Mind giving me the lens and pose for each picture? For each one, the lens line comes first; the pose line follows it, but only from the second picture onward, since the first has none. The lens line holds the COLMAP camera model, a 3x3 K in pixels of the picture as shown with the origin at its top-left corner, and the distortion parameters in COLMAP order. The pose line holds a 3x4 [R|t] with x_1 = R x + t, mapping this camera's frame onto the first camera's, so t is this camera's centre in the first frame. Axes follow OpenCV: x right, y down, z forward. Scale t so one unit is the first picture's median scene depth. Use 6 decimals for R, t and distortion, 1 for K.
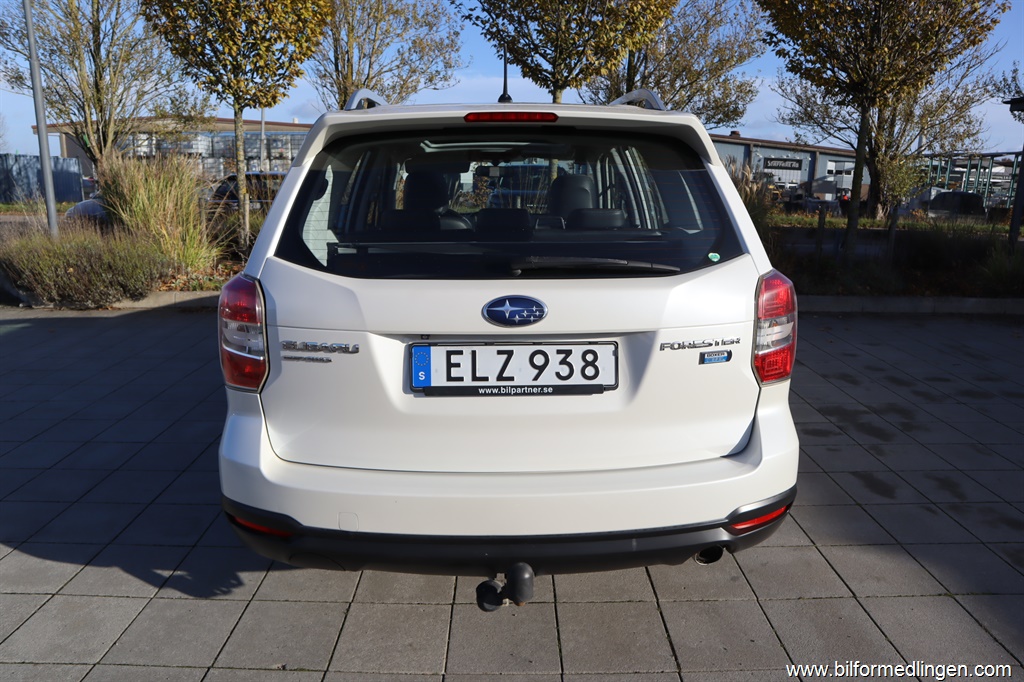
lens RADIAL K [[714.0, 0, 510.6], [0, 714.0, 345.7], [0, 0, 1]] dist [-0.120728, 0.073038]
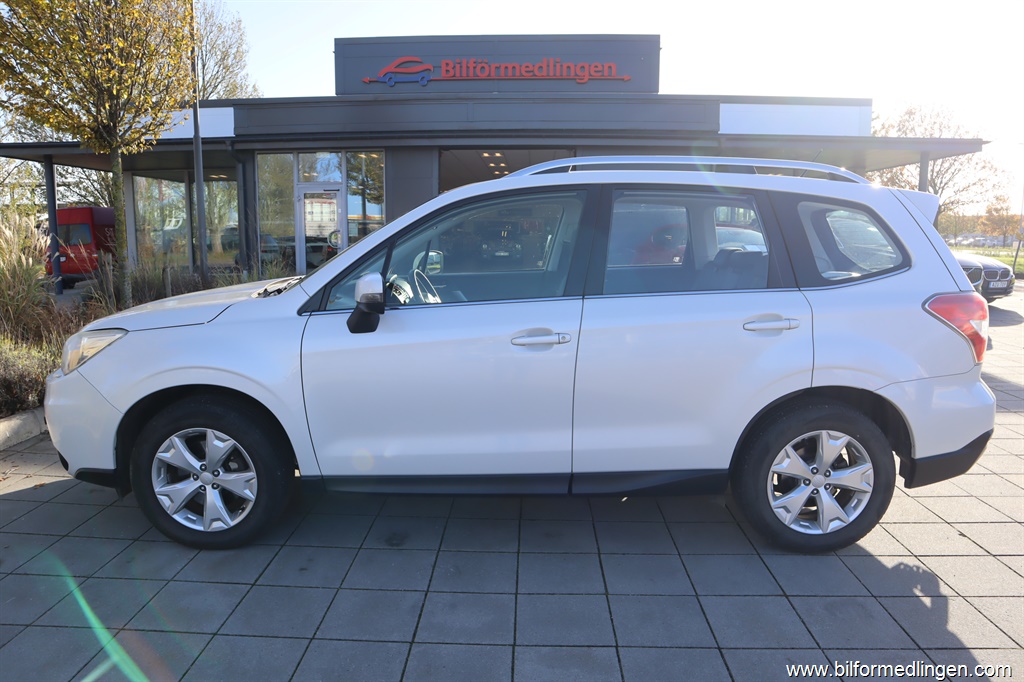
lens RADIAL K [[714.0, 0, 510.6], [0, 714.0, 345.7], [0, 0, 1]] dist [-0.120728, 0.073038]
pose [[0.030379, -0.179163, 0.983350, -0.995689], [0.237906, 0.956827, 0.166981, -0.250322], [-0.970813, 0.228872, 0.071692, 0.976937]]
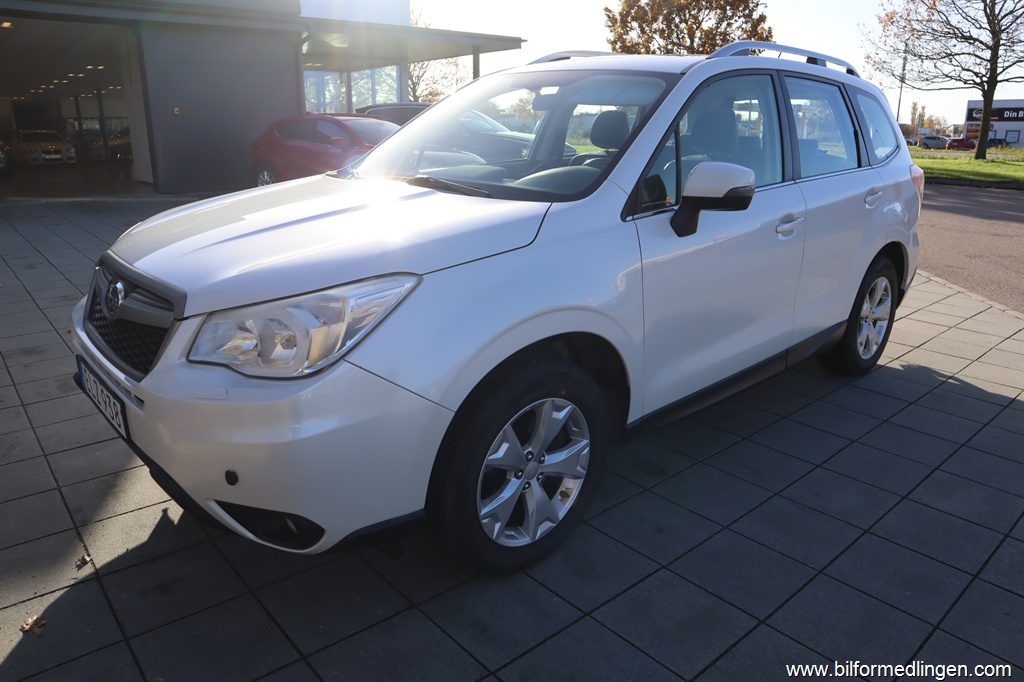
lens RADIAL K [[714.0, 0, 510.6], [0, 714.0, 345.7], [0, 0, 1]] dist [-0.120728, 0.073038]
pose [[-0.661113, -0.242606, 0.709981, -0.616079], [0.166913, 0.875009, 0.454422, -0.402578], [-0.731485, 0.418929, -0.537985, 1.683526]]
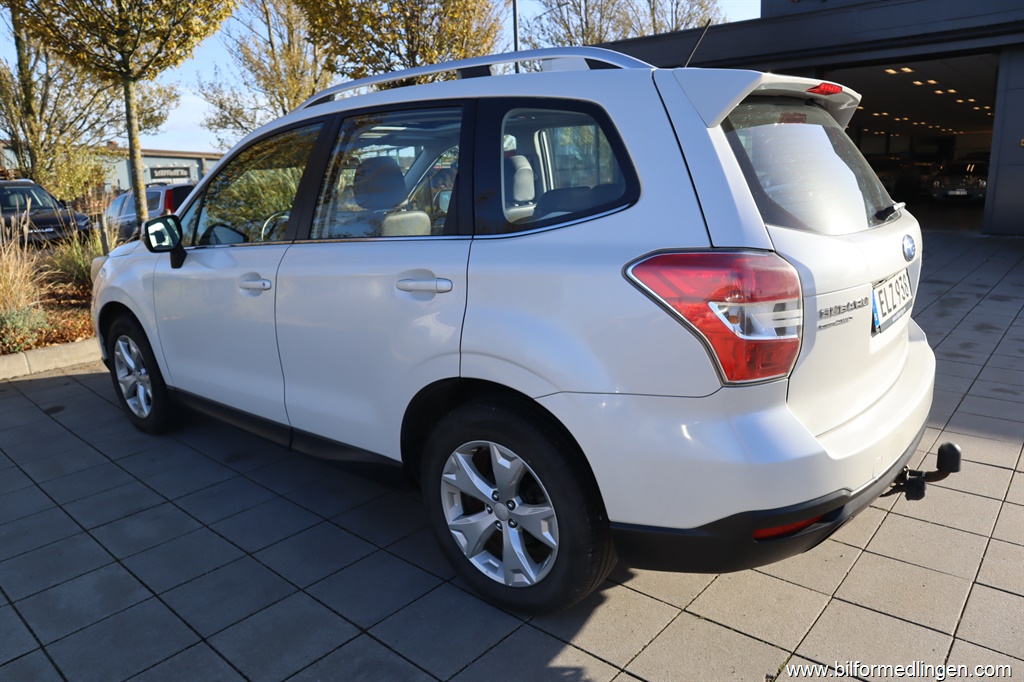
lens RADIAL K [[714.0, 0, 510.6], [0, 714.0, 345.7], [0, 0, 1]] dist [-0.120728, 0.073038]
pose [[0.660791, -0.215961, 0.718829, -0.607821], [0.223582, 0.970870, 0.086152, -0.063202], [-0.716495, 0.103789, 0.689828, 0.311417]]
